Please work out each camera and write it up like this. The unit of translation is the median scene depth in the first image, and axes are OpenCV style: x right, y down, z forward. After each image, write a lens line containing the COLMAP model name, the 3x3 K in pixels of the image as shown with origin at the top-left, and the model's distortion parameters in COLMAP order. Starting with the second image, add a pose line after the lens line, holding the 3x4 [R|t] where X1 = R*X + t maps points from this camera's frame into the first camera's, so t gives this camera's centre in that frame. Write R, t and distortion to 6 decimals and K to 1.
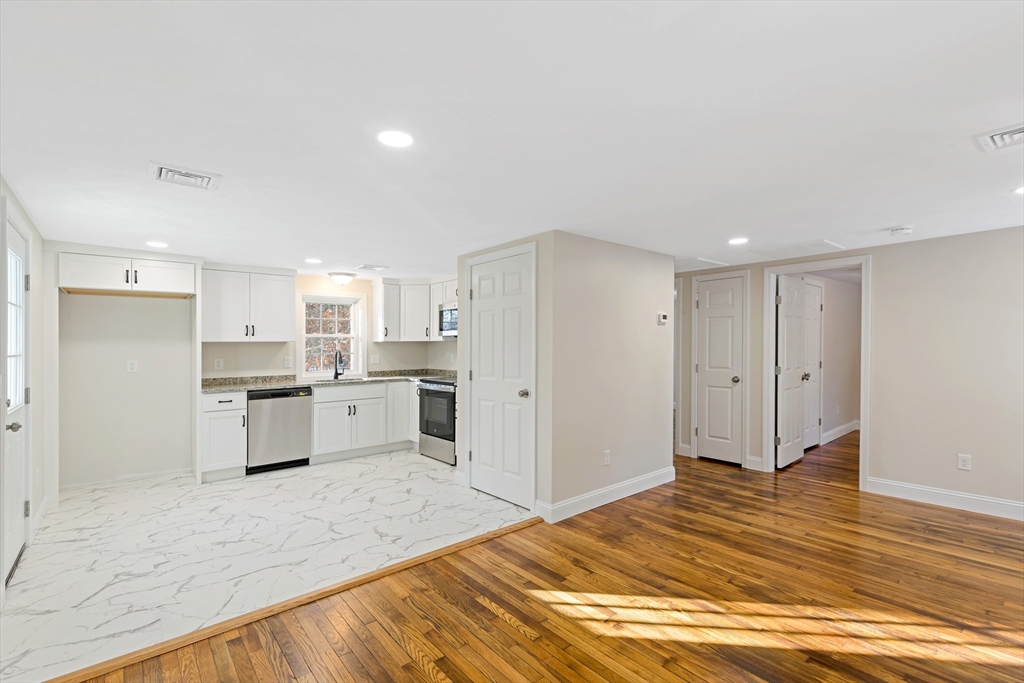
lens RADIAL K [[464.9, 0, 518.3], [0, 464.9, 338.9], [0, 0, 1]] dist [0.011594, -0.001977]
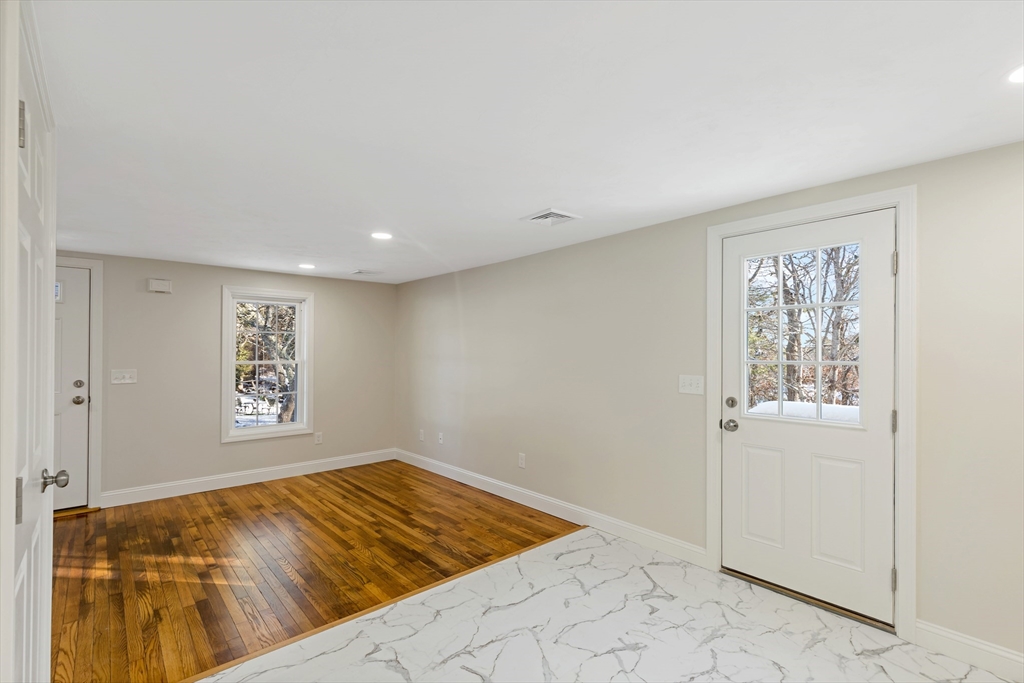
lens RADIAL K [[464.9, 0, 520.6], [0, 464.9, 337.2], [0, 0, 1]] dist [0.011594, -0.001977]
pose [[-0.999618, 0.012594, -0.024592, -0.344803], [0.013662, 0.998950, -0.043741, 0.013279], [0.024015, -0.044060, -0.998740, 1.263491]]
